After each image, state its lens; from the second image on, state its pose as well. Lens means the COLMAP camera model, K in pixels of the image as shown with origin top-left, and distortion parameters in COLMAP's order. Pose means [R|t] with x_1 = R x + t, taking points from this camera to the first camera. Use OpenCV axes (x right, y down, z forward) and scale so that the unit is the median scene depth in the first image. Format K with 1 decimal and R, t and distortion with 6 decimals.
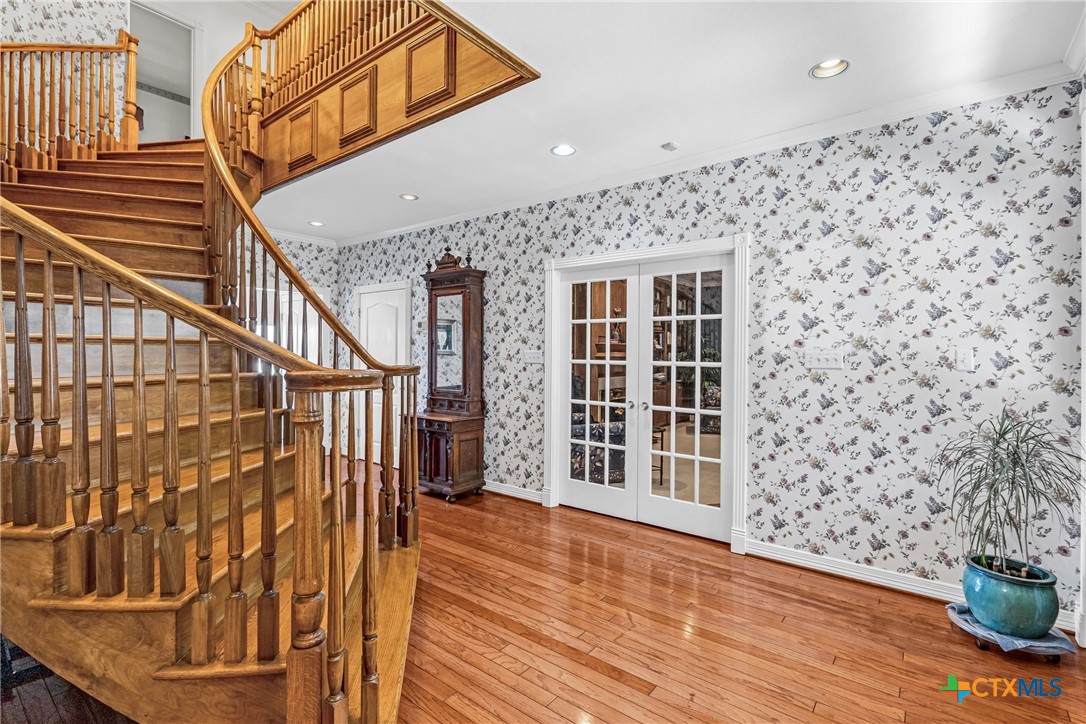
lens RADIAL K [[502.3, 0, 538.7], [0, 502.3, 364.9], [0, 0, 1]] dist [0.002009, 0.000317]
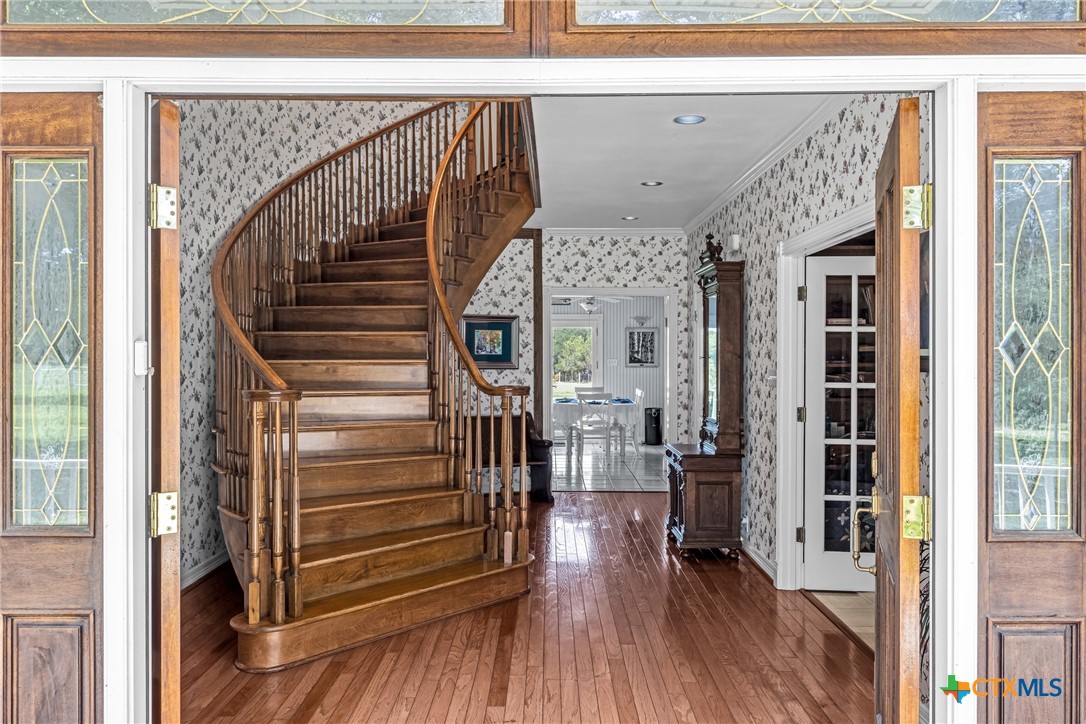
lens RADIAL K [[833.5, 0, 548.7], [0, 833.5, 371.0], [0, 0, 1]] dist [-0.000684, 0.000758]
pose [[0.615390, 0.011234, -0.788143, 0.915359], [-0.017271, 0.999851, 0.000767, -0.024921], [0.788034, 0.013140, 0.615492, 0.013417]]
